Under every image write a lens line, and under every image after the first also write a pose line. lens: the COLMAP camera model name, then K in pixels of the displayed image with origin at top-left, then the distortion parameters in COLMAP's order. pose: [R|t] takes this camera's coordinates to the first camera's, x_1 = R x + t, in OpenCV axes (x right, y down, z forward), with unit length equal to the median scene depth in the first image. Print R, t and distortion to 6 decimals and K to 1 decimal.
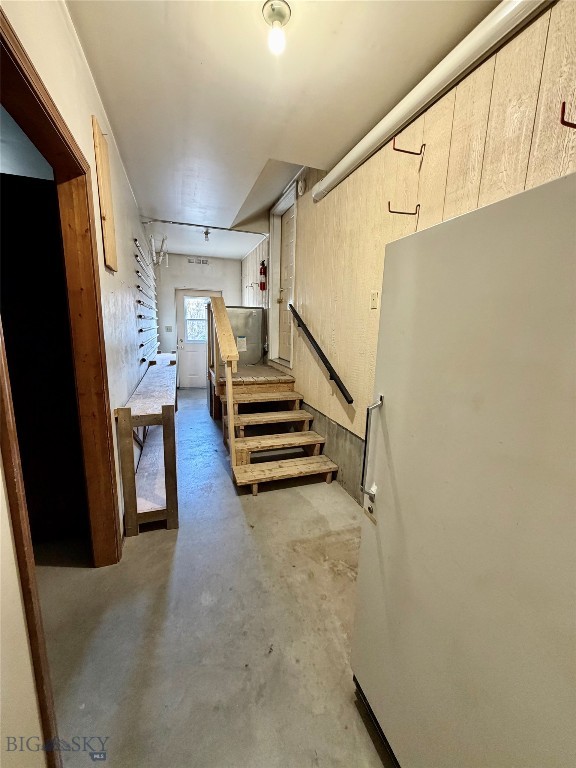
lens RADIAL K [[307.6, 0, 290.8], [0, 307.6, 383.3], [0, 0, 1]] dist [0.000852, -0.000753]
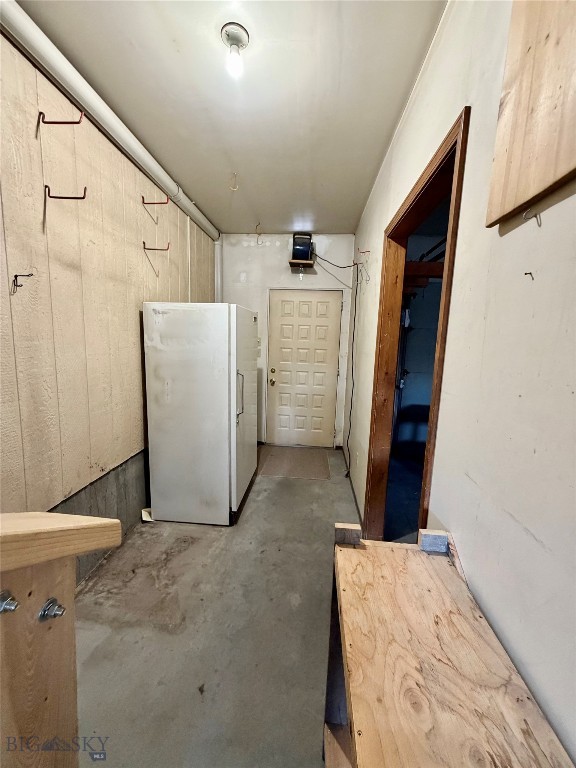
lens RADIAL K [[307.6, 0, 289.9], [0, 307.6, 385.4], [0, 0, 1]] dist [0.000852, -0.000753]
pose [[-0.913400, -0.102244, 0.394013, -0.579816], [0.027371, 0.950325, 0.310055, -0.317470], [-0.406142, 0.293988, -0.865228, 1.657423]]
